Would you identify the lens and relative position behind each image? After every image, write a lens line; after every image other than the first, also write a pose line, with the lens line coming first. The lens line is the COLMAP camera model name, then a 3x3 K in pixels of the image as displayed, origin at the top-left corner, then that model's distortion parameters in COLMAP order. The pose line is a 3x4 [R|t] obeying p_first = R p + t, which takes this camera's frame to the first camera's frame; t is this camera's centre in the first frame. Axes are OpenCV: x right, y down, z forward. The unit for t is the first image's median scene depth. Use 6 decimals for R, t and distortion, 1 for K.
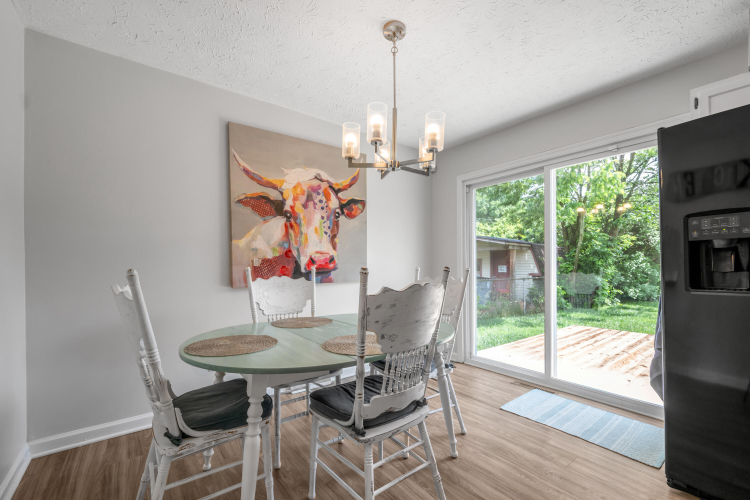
lens RADIAL K [[323.8, 0, 375.4], [0, 323.8, 263.4], [0, 0, 1]] dist [-0.001009, 0.000837]
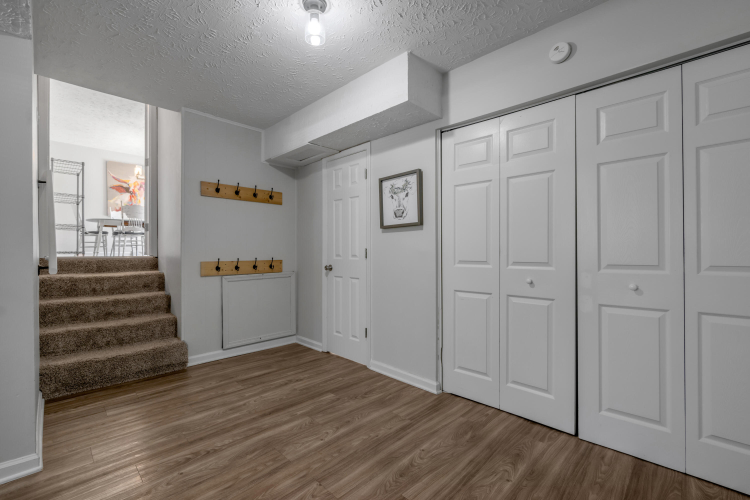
lens RADIAL K [[323.8, 0, 373.0], [0, 323.8, 248.8], [0, 0, 1]] dist [-0.001009, 0.000837]
pose [[0.995753, 0.004411, 0.091963, 1.552232], [-0.004558, 0.999989, 0.001389, 0.325297], [-0.091955, -0.001802, 0.995762, -1.984824]]
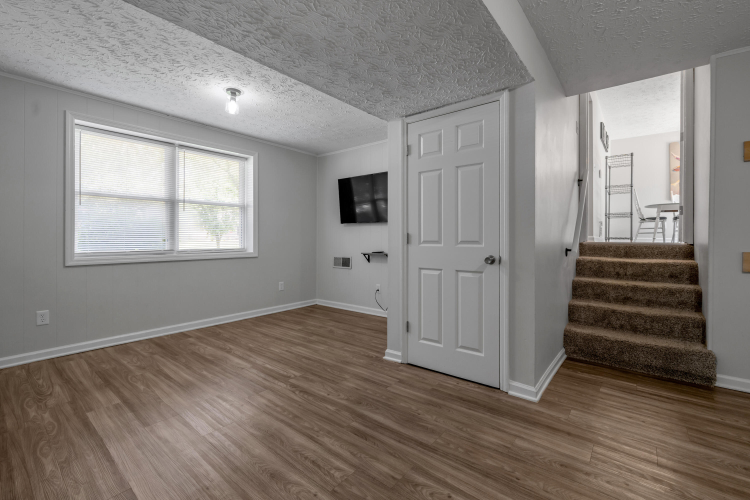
lens RADIAL K [[323.8, 0, 379.2], [0, 323.8, 236.8], [0, 0, 1]] dist [-0.001009, 0.000837]
pose [[0.210810, 0.007864, -0.977495, 1.636288], [0.003014, 0.999958, 0.008695, 0.325199], [0.977522, -0.004779, 0.210777, -1.915620]]
